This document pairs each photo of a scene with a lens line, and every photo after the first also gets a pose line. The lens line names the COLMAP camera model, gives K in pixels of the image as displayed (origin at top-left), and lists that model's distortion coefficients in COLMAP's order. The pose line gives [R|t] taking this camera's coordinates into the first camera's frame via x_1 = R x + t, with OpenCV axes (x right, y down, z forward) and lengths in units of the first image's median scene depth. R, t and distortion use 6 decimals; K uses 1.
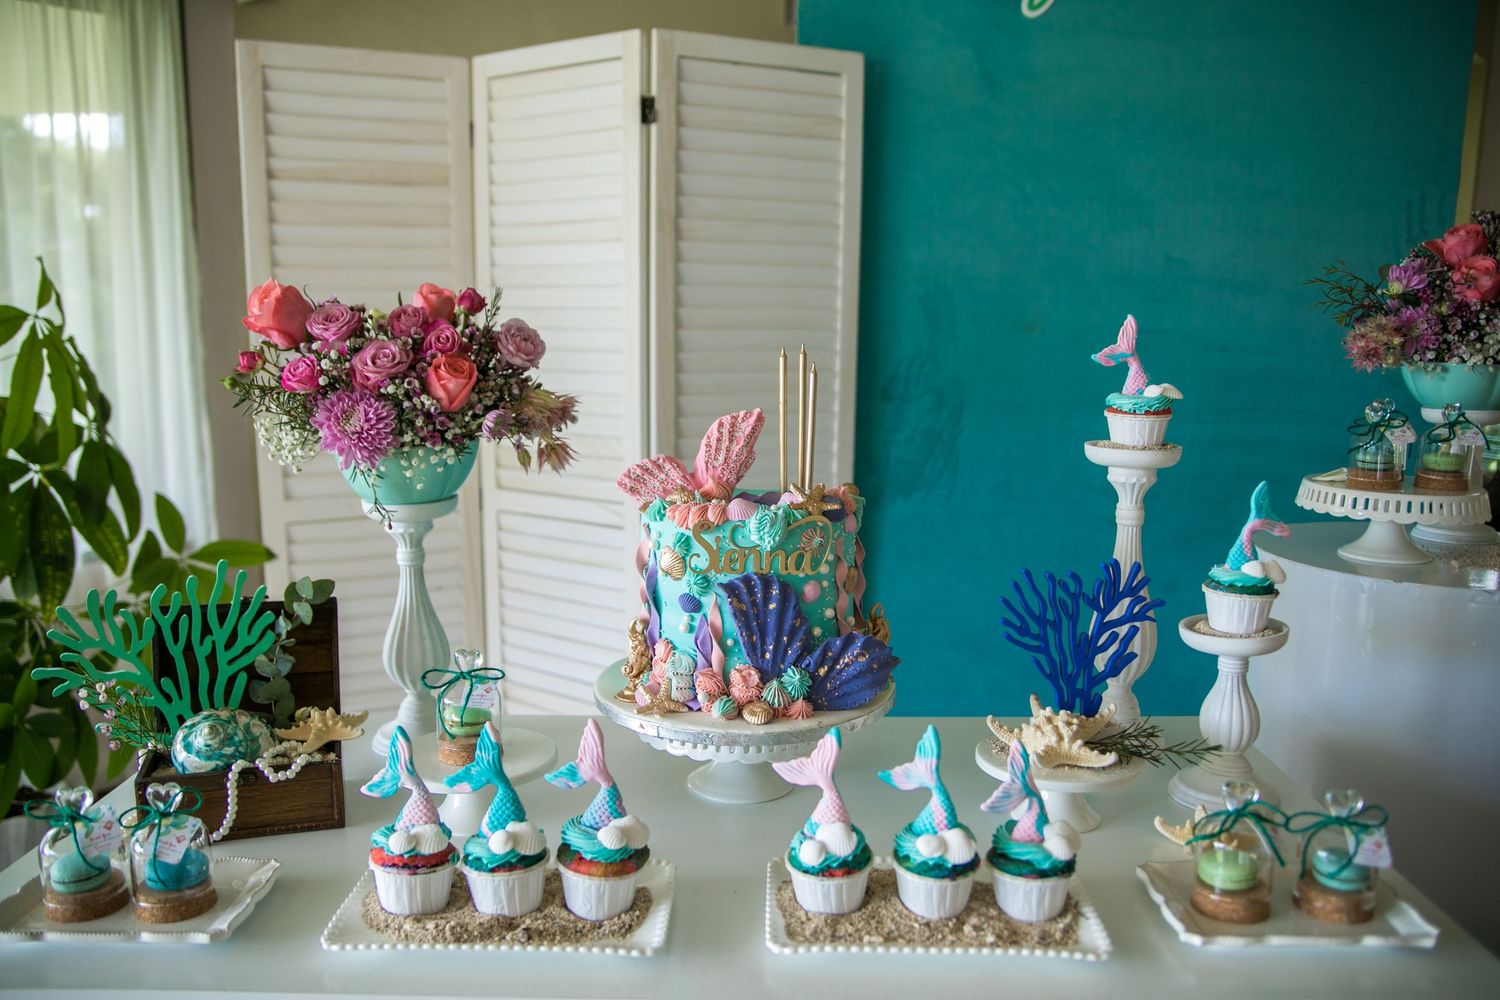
lens RADIAL K [[1278.8, 0, 750.0], [0, 1278.8, 500.0], [0, 0, 1]] dist [-0.147398, -0.001051]
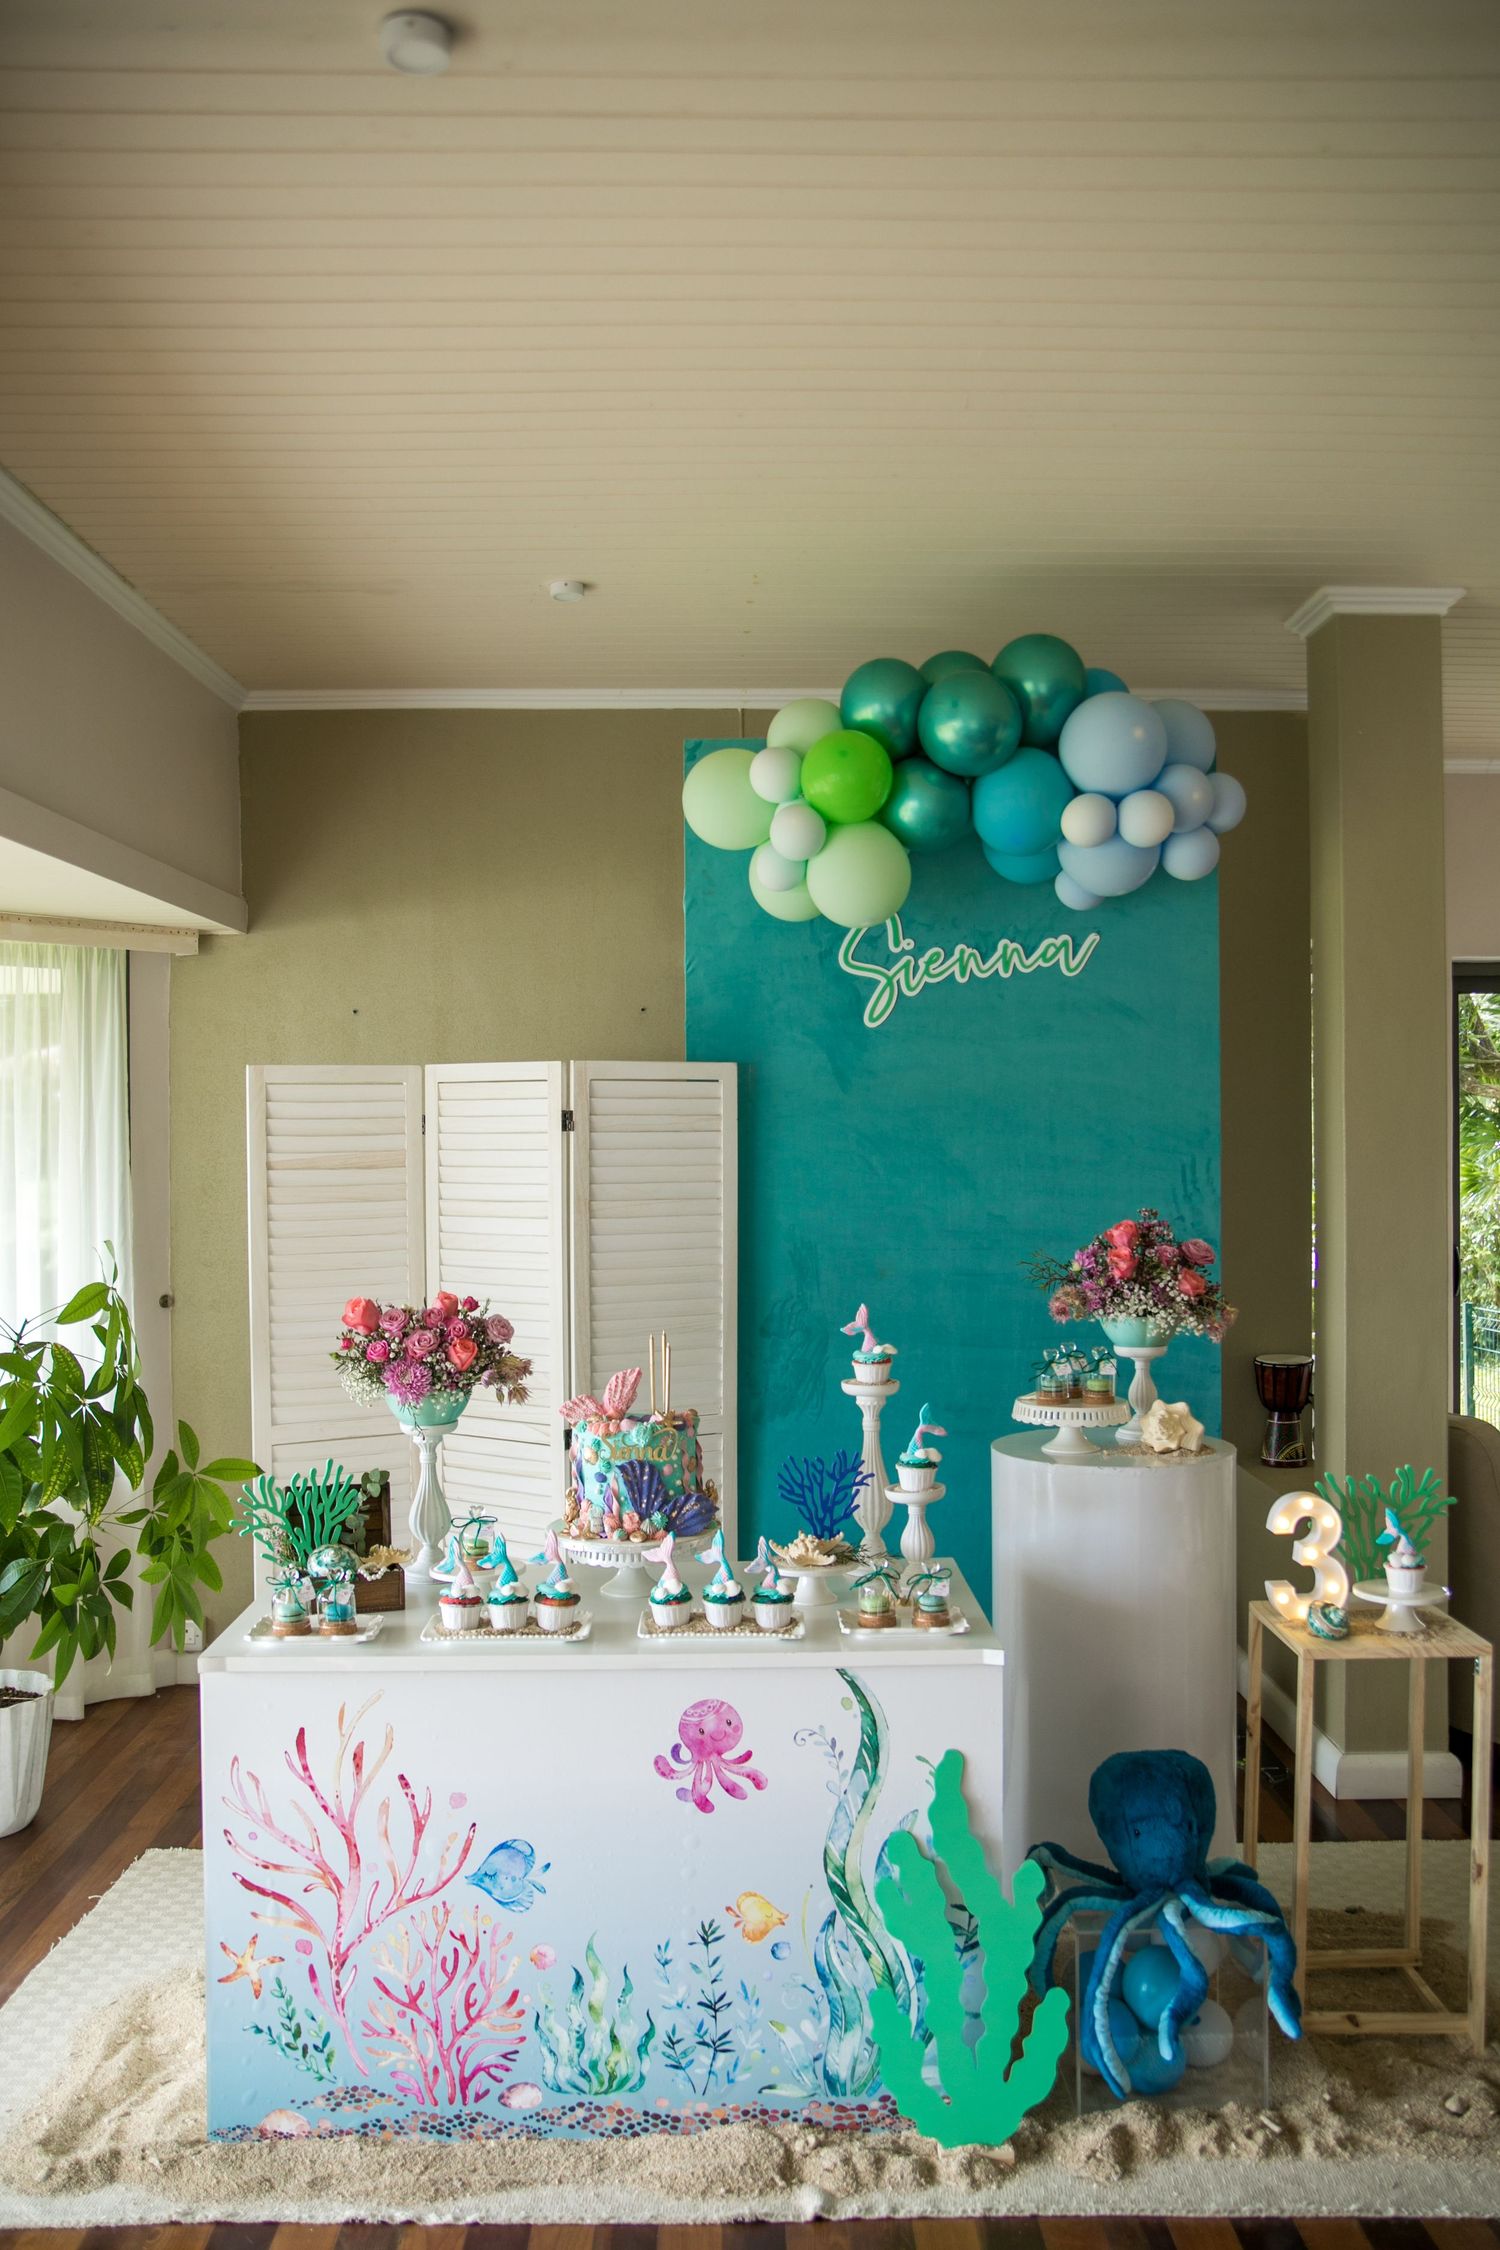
lens RADIAL K [[1967.8, 0, 750.0], [0, 1967.8, 1125.0], [0, 0, 1]] dist [-0.114062, 0.000445]
pose [[0.999589, -0.014301, 0.024866, 0.102788], [0.017866, 0.988582, -0.149623, 0.006111], [-0.022442, 0.150005, 0.988430, -1.820858]]
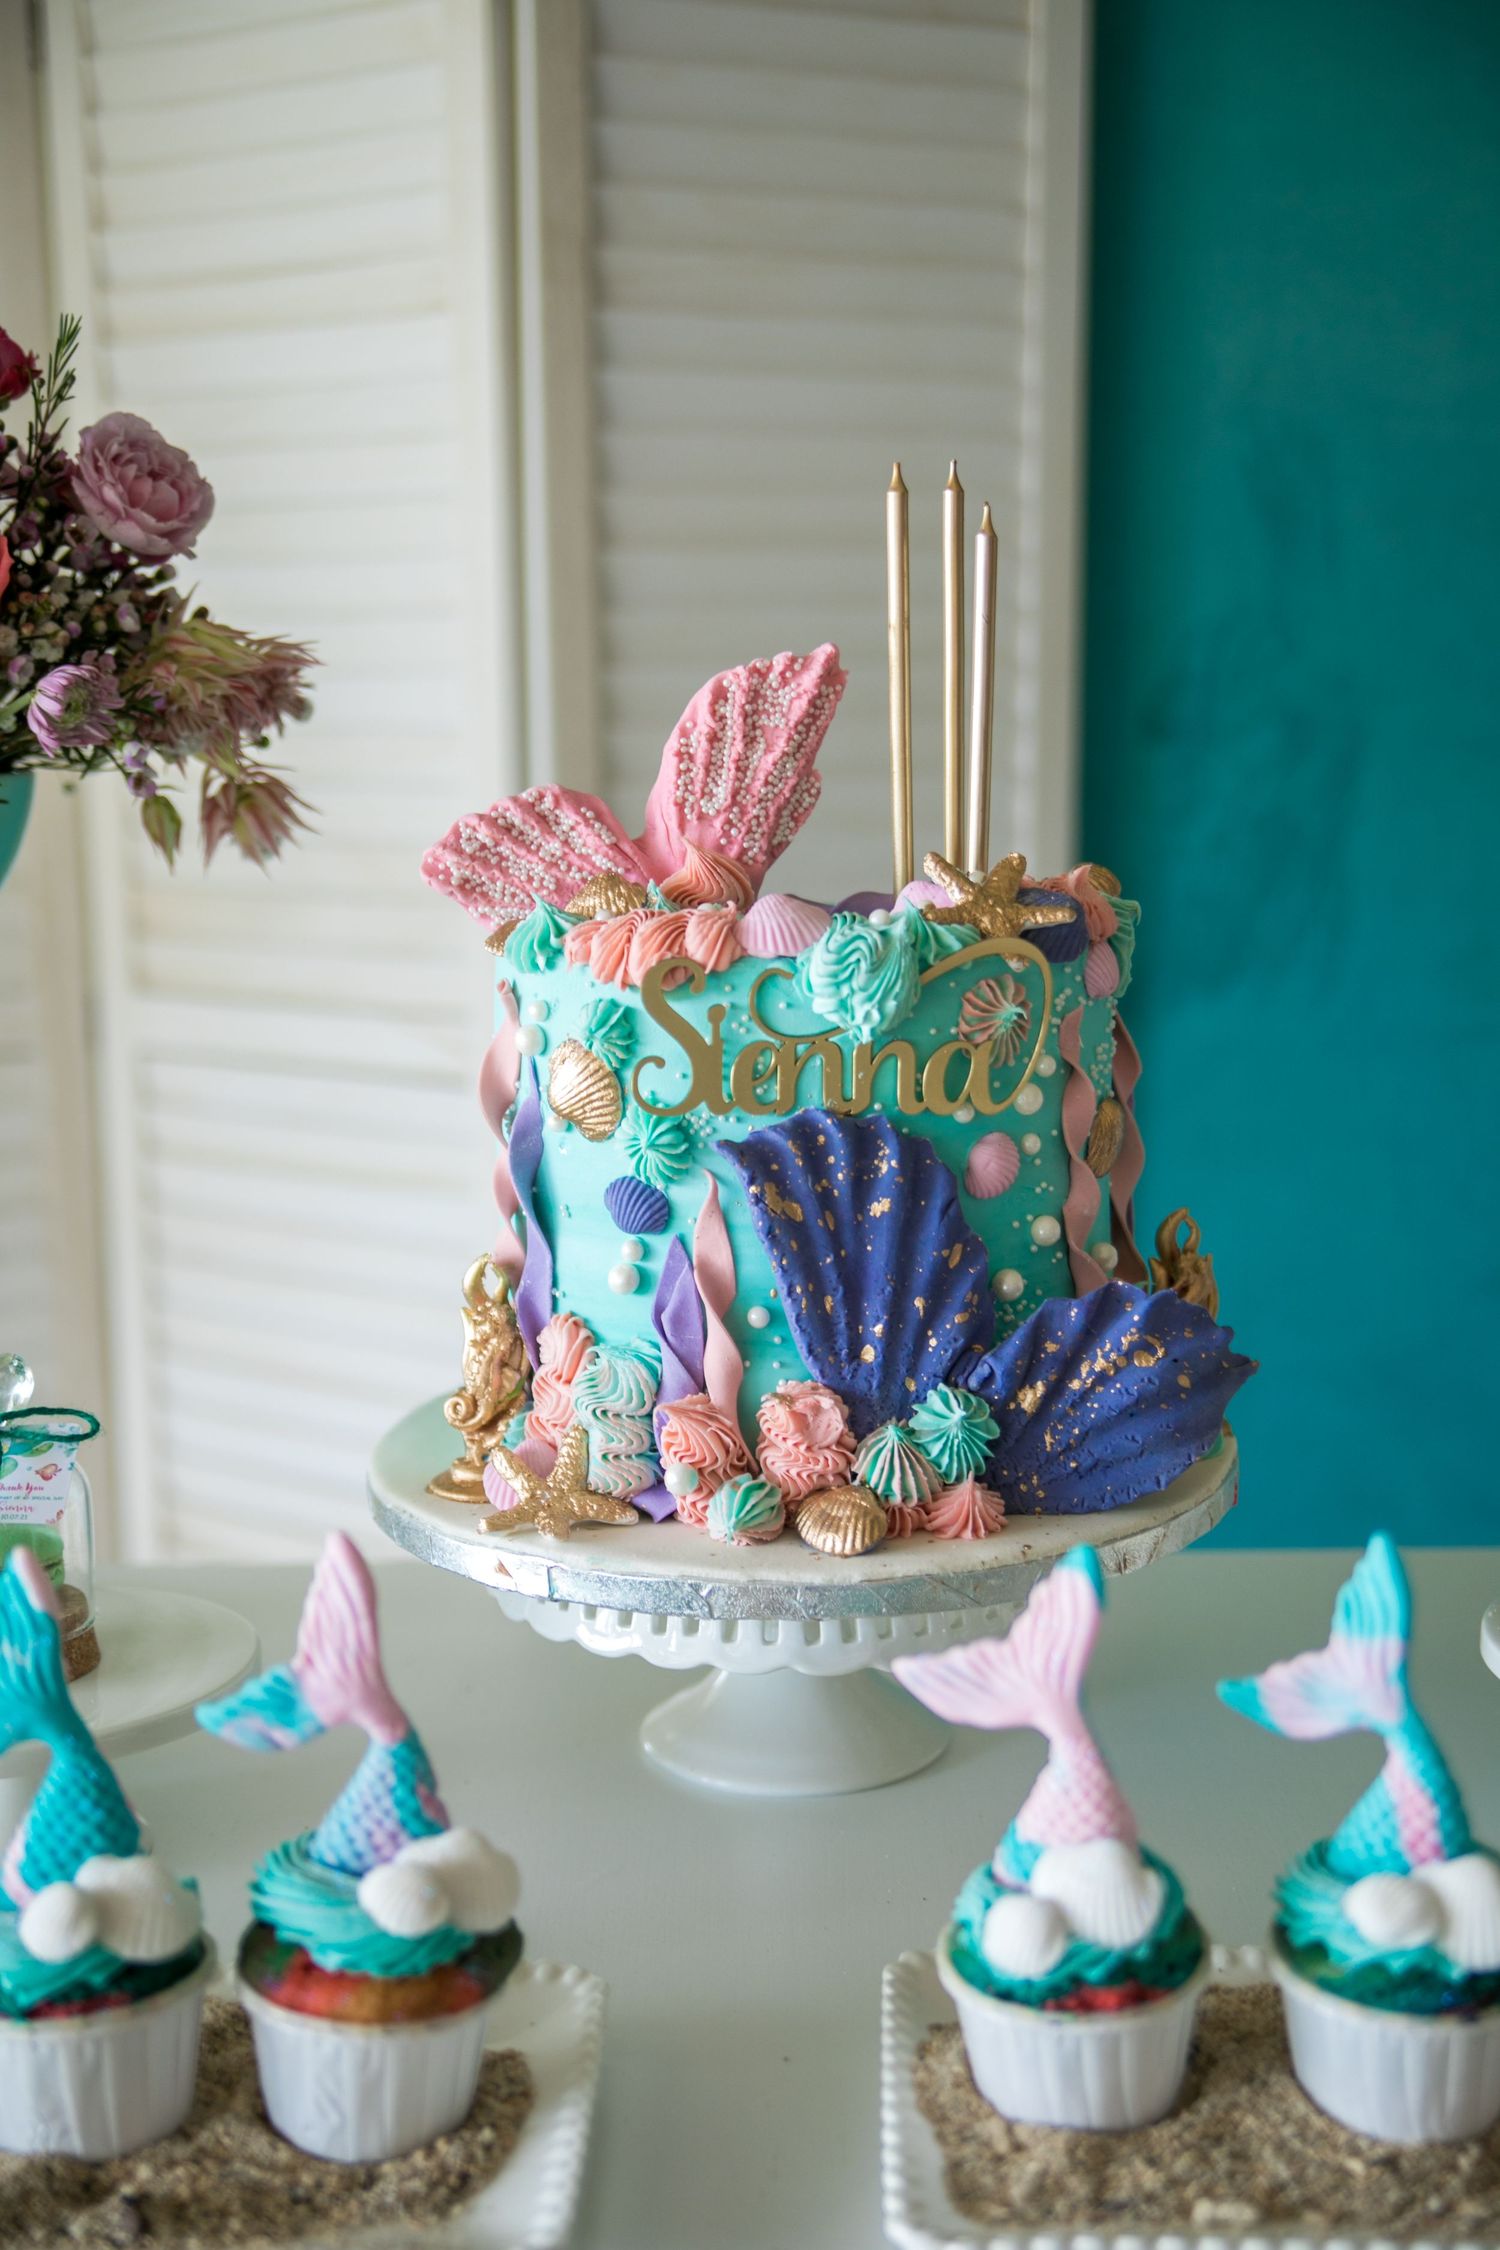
lens RADIAL K [[3060.5, 0, 750.0], [0, 3060.5, 1125.0], [0, 0, 1]] dist [-0.016726, 0.039116]
pose [[0.999714, -0.018306, -0.015378, -0.004066], [0.018474, 0.999771, 0.010824, 0.050714], [0.015176, -0.011105, 0.999823, 0.179675]]
